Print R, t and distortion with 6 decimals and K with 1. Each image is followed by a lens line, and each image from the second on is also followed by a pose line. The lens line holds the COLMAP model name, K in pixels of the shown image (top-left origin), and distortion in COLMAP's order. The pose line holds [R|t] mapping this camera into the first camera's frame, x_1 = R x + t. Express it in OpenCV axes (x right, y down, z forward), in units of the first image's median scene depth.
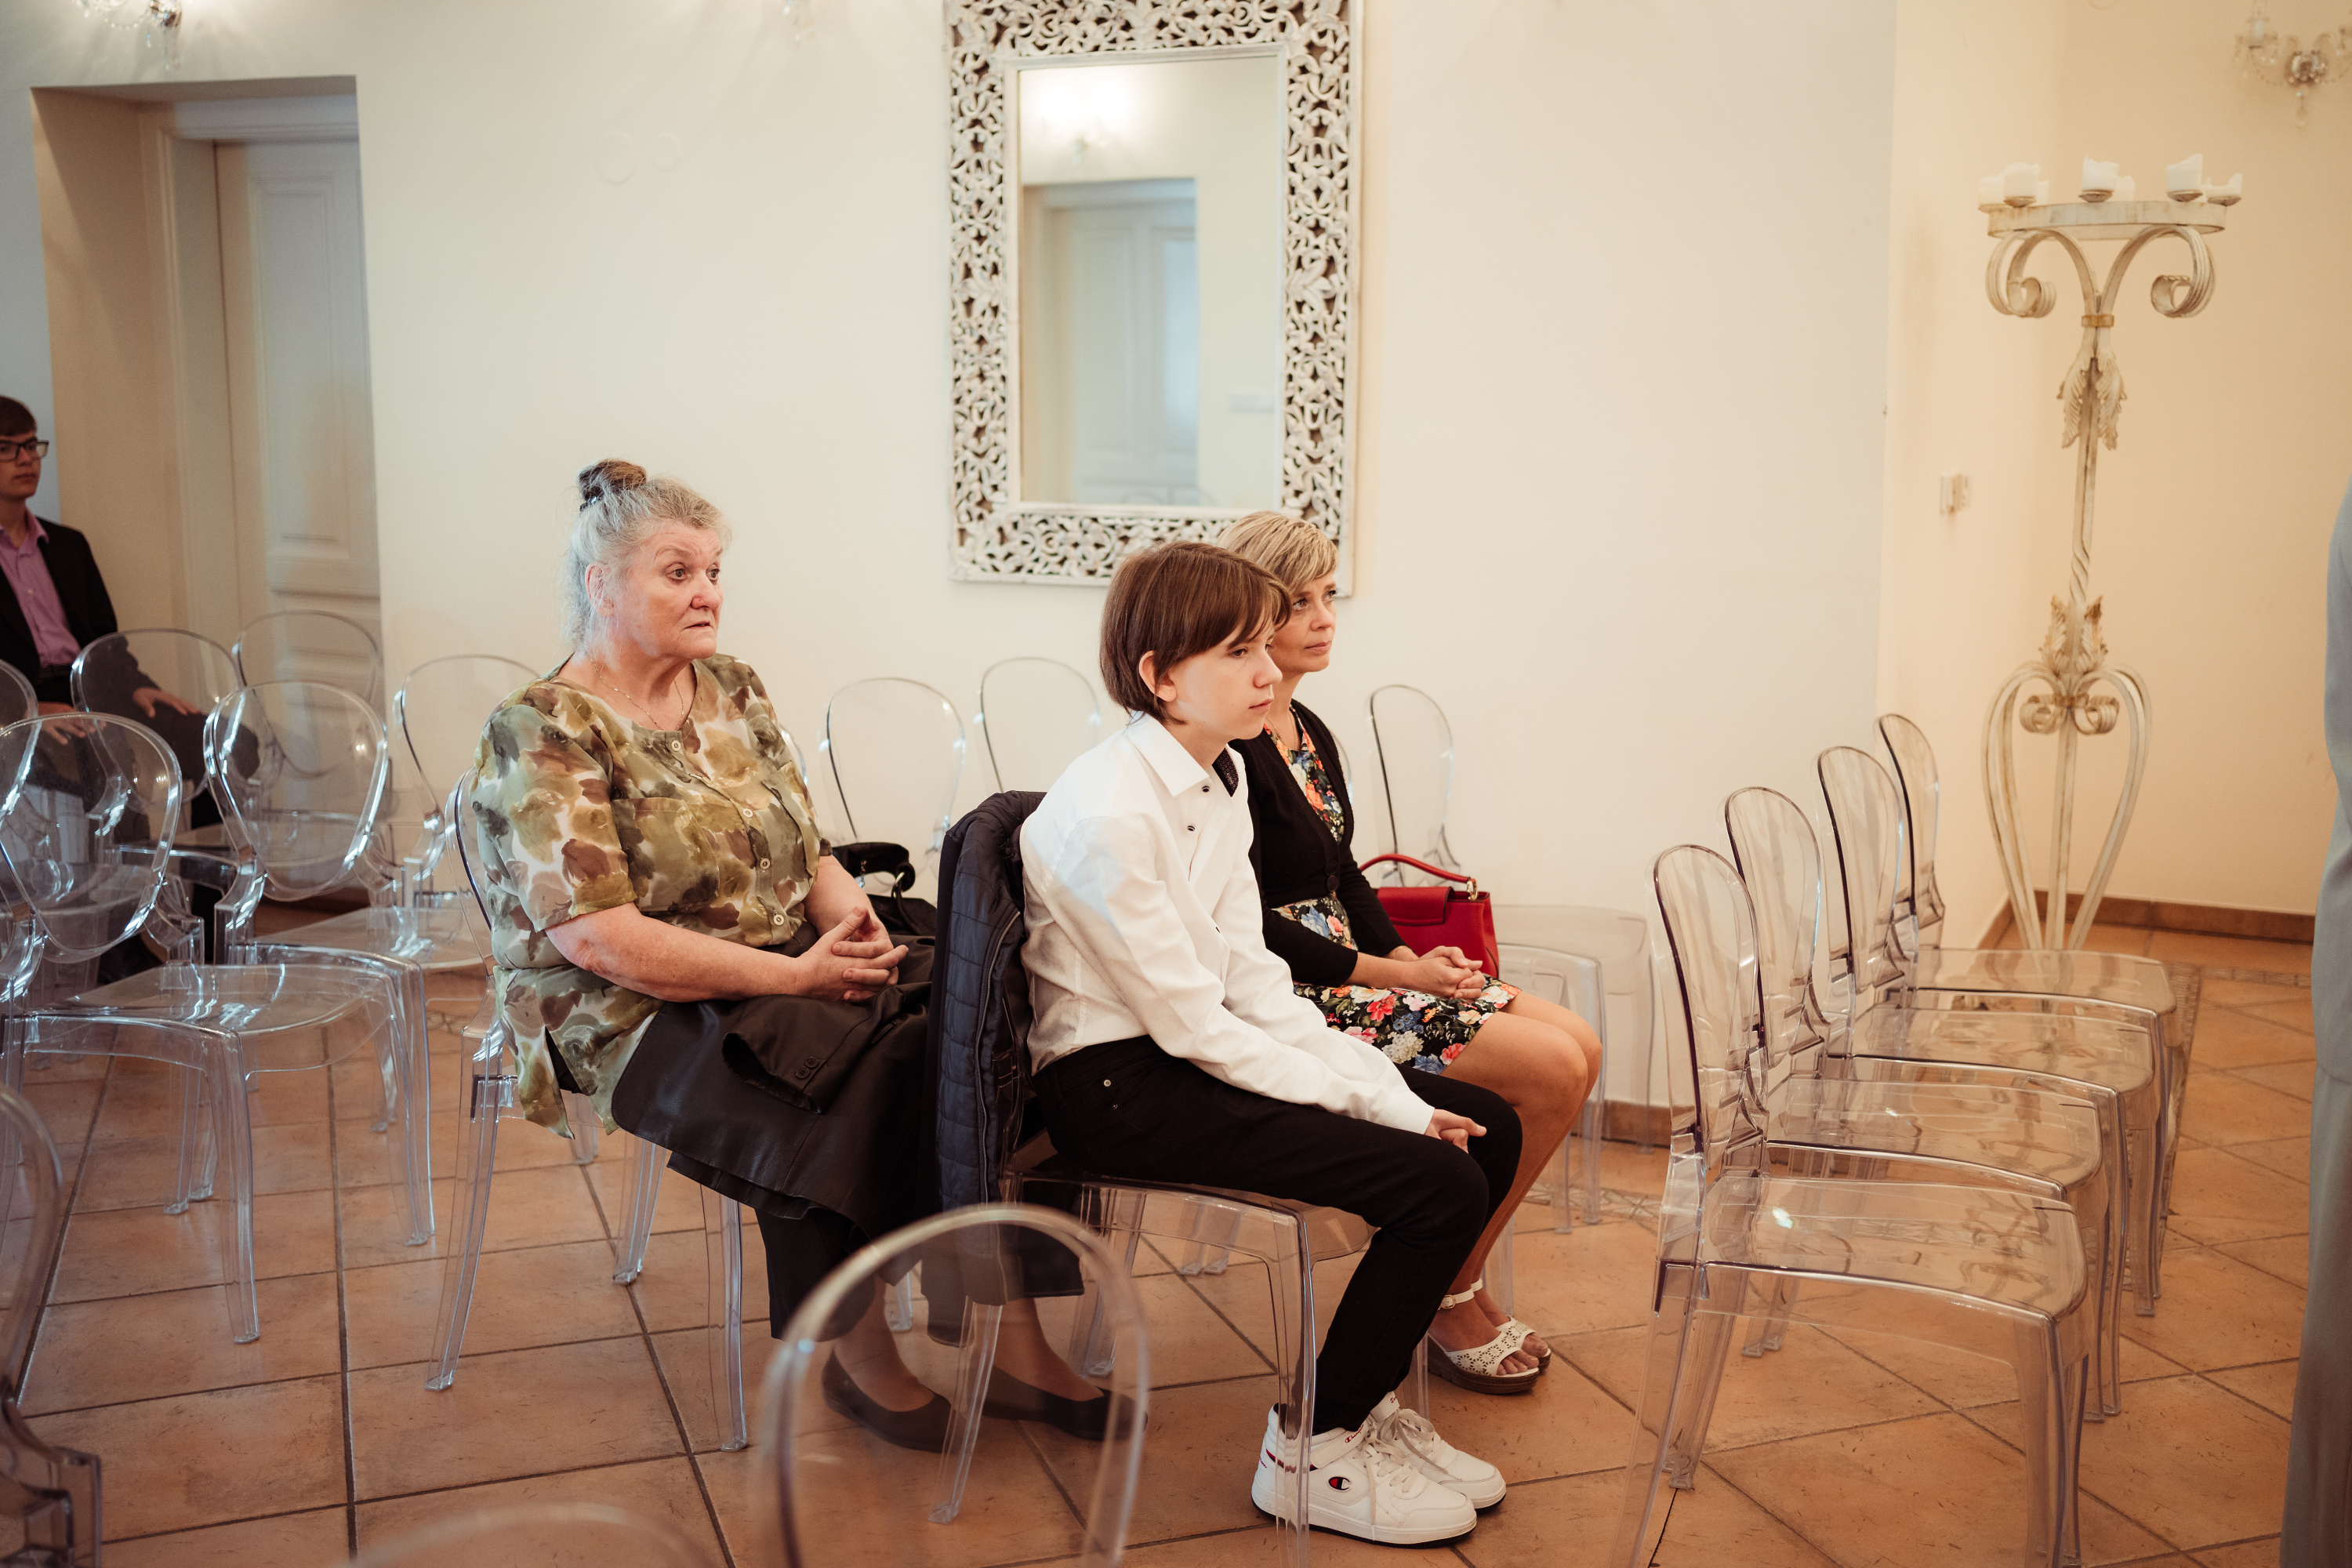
lens RADIAL K [[2379.3, 0, 1185.6], [0, 2379.3, 770.3], [0, 0, 1]] dist [-0.029697, 0.161169]
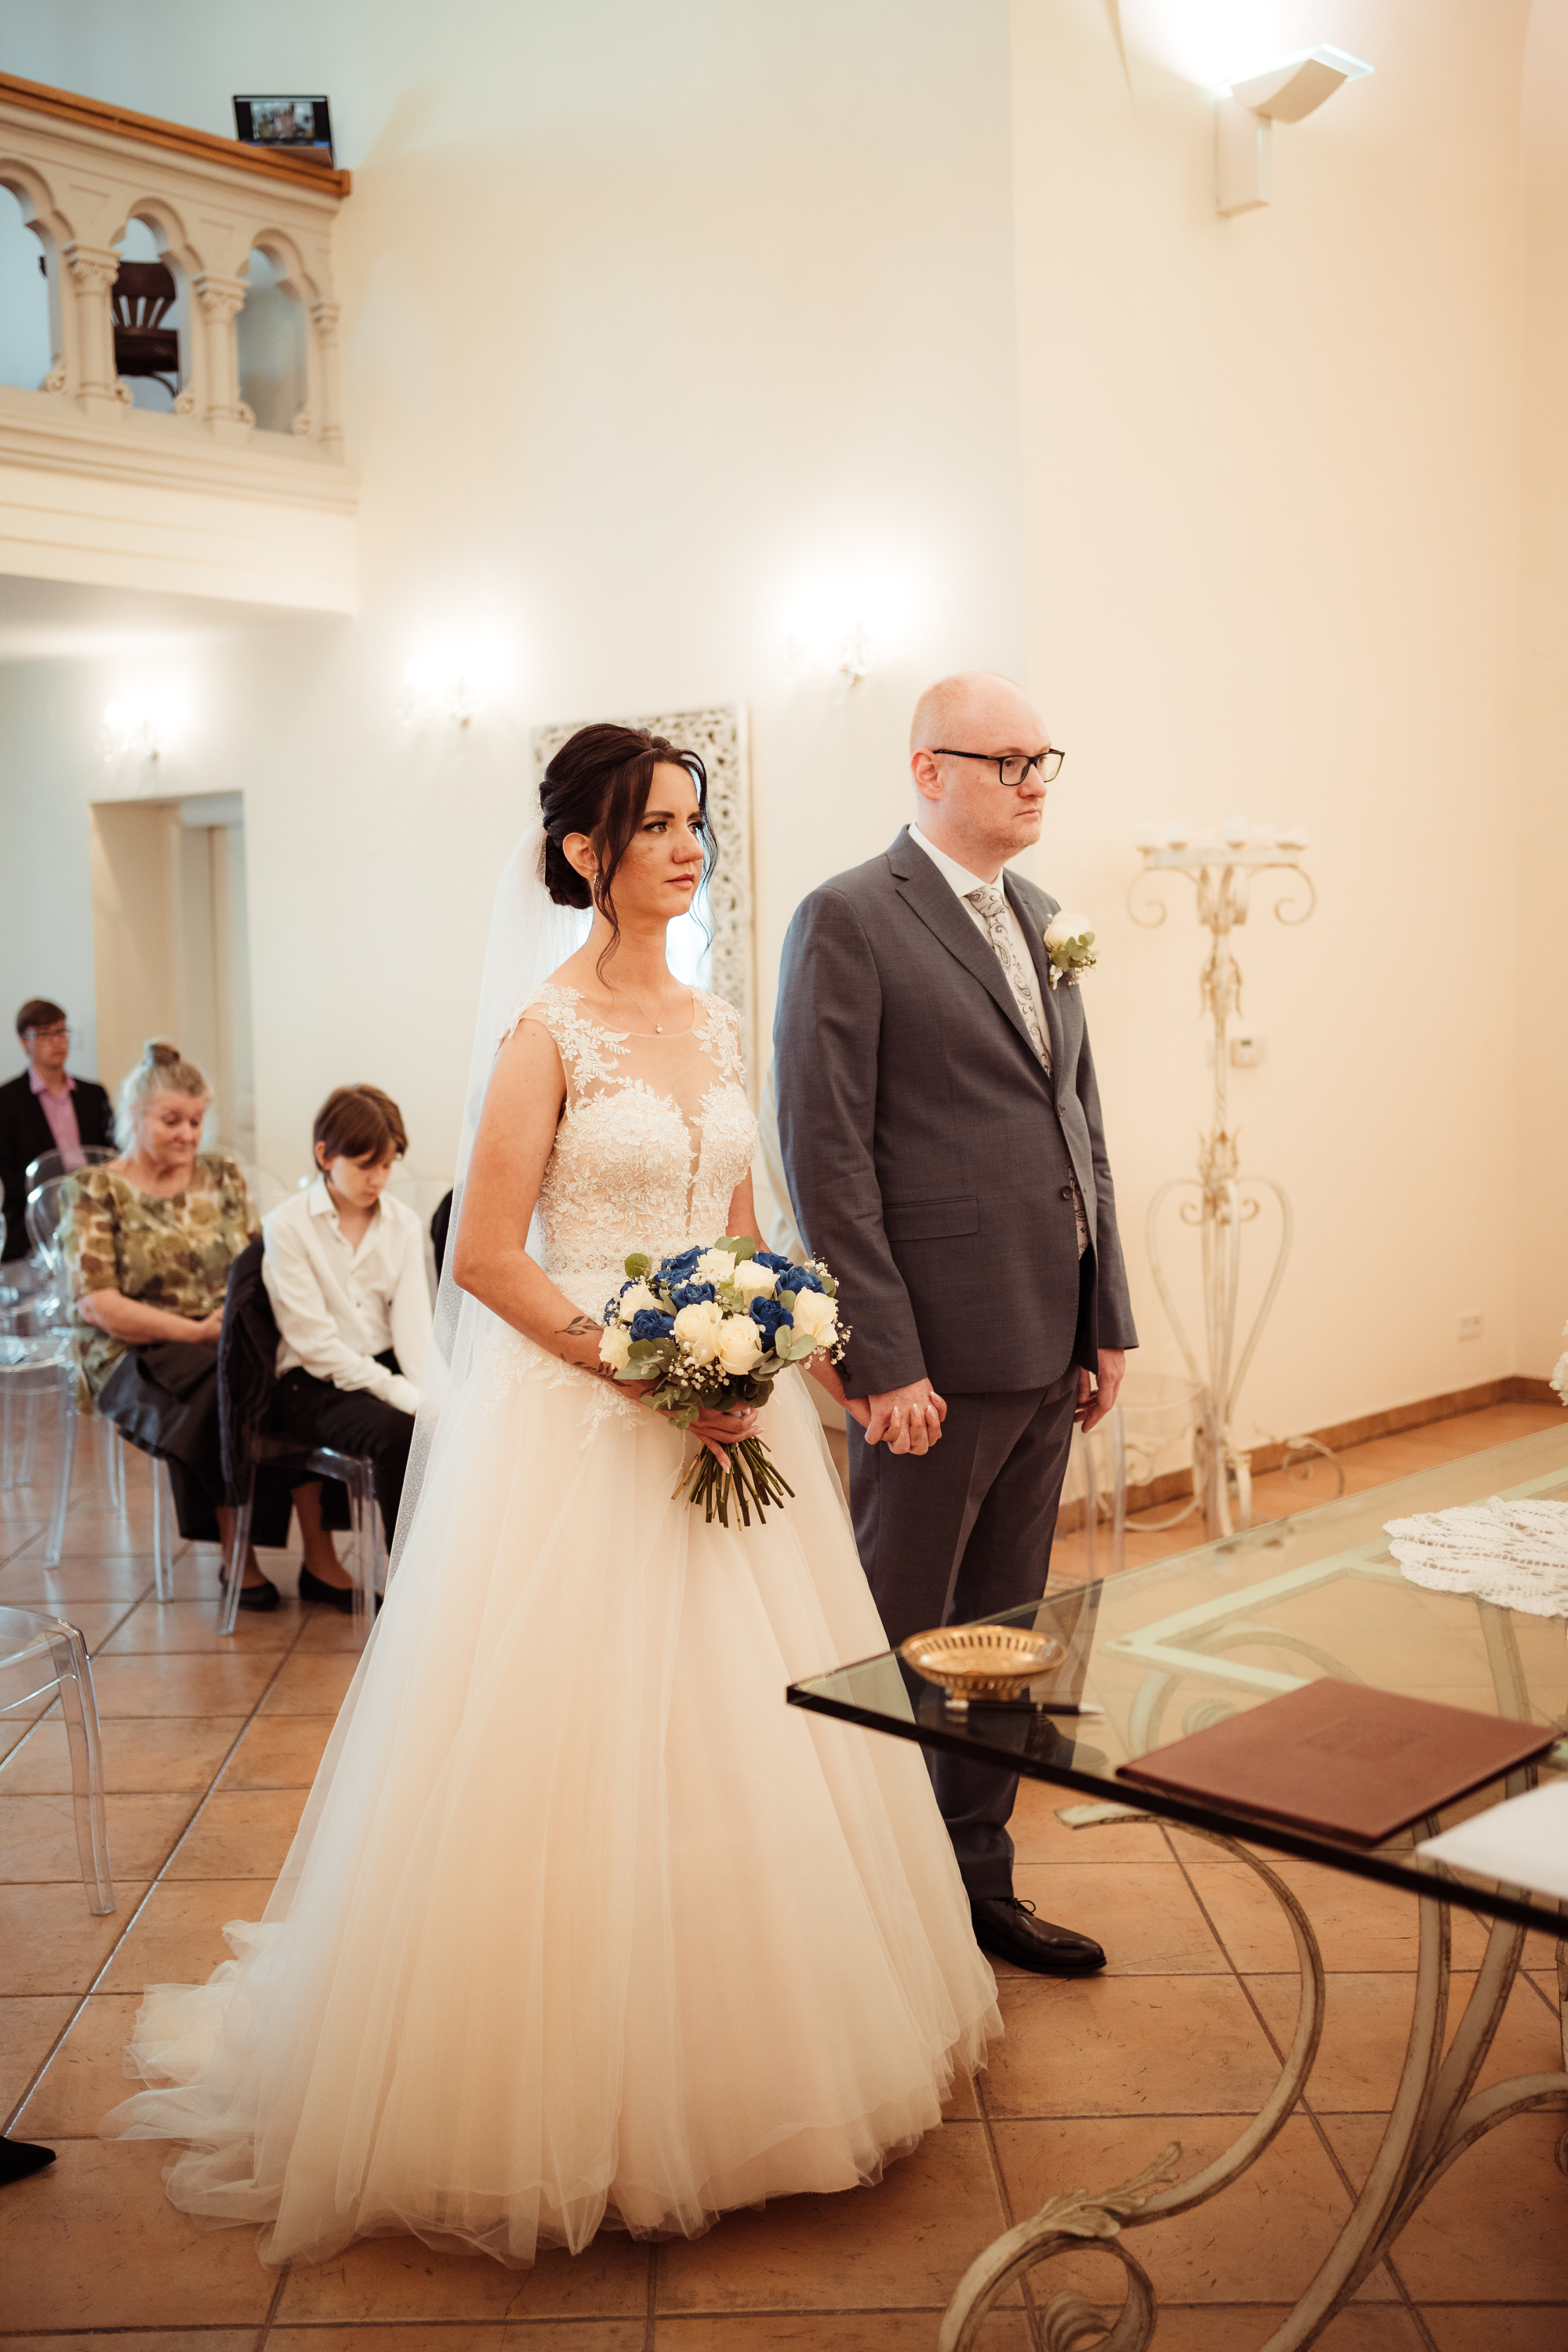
lens RADIAL K [[2379.3, 0, 759.1], [0, 2379.3, 1182.0], [0, 0, 1]] dist [-0.029697, 0.161169]
pose [[0.942994, 0.009262, -0.332682, 0.820218], [-0.028757, 0.998142, -0.053725, 0.056937], [0.331566, 0.060230, 0.941507, -0.542966]]
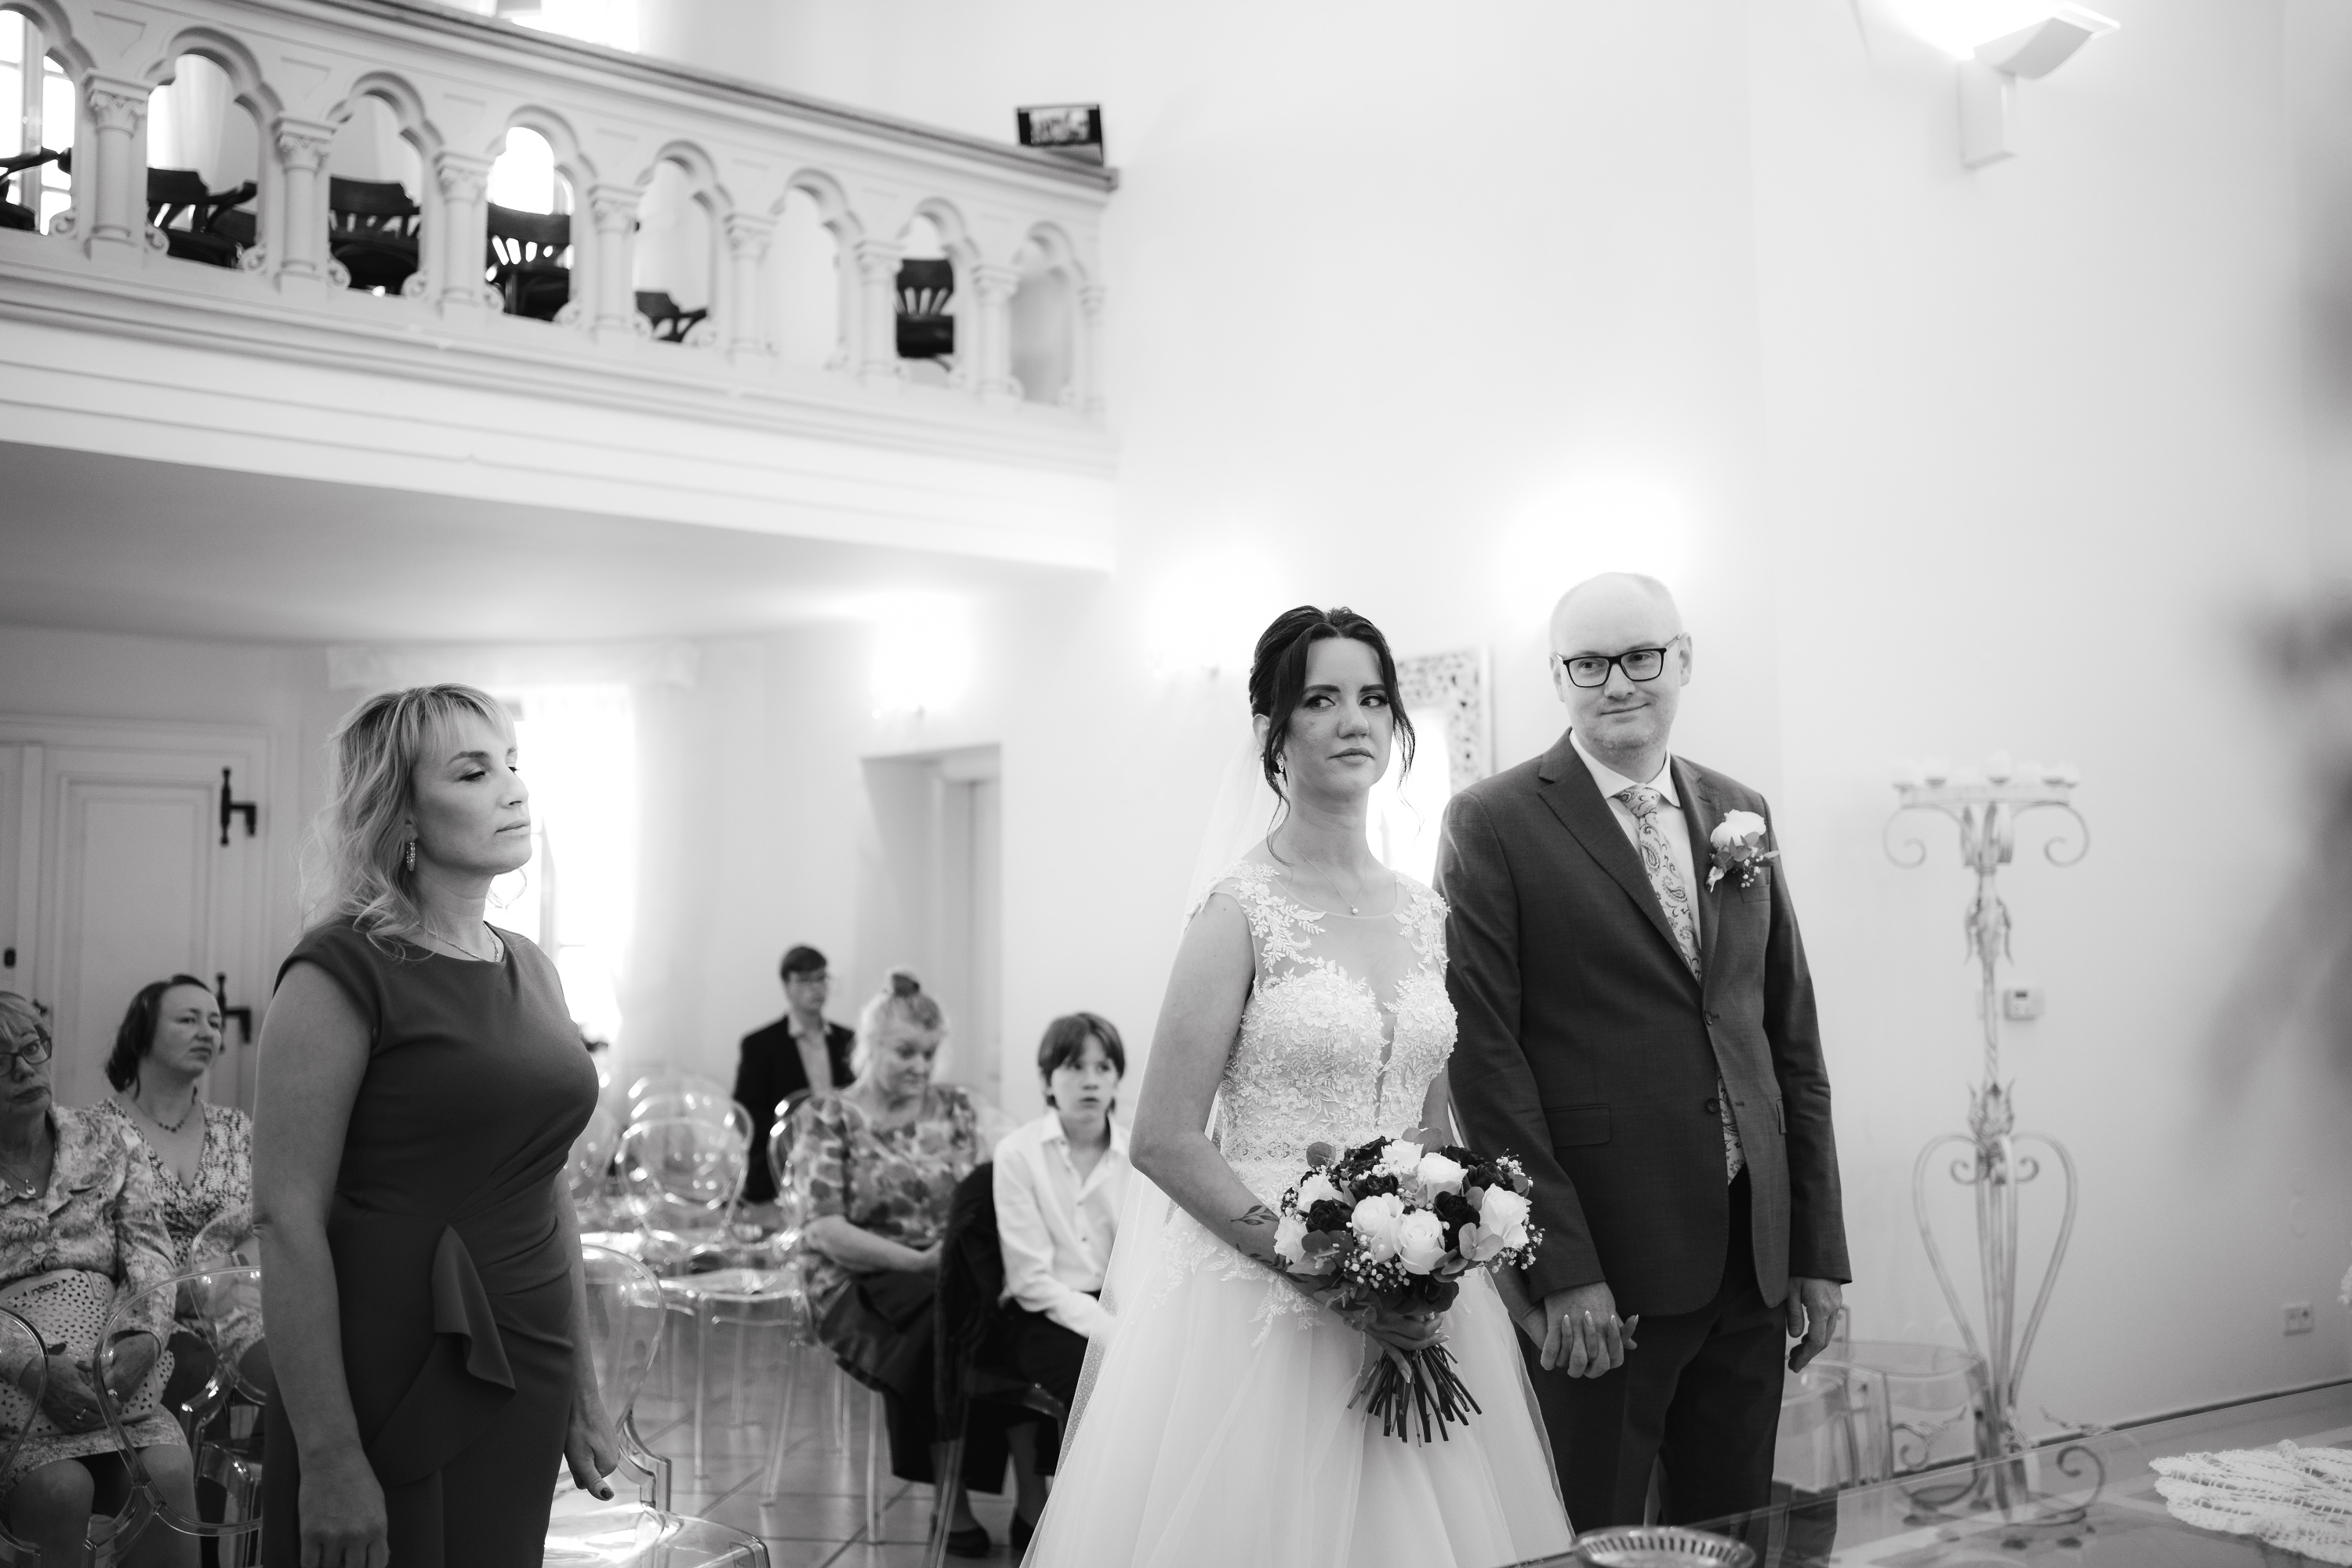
lens RADIAL K [[2378.3, 0, 1172.9], [0, 2378.3, 774.7], [0, 0, 1]] dist [-0.038549, 0.173641]
pose [[0.881956, -0.045504, -0.469130, 0.840128], [-0.062214, 0.975381, -0.211569, 0.093914], [0.467207, 0.215781, 0.857412, -0.499728]]
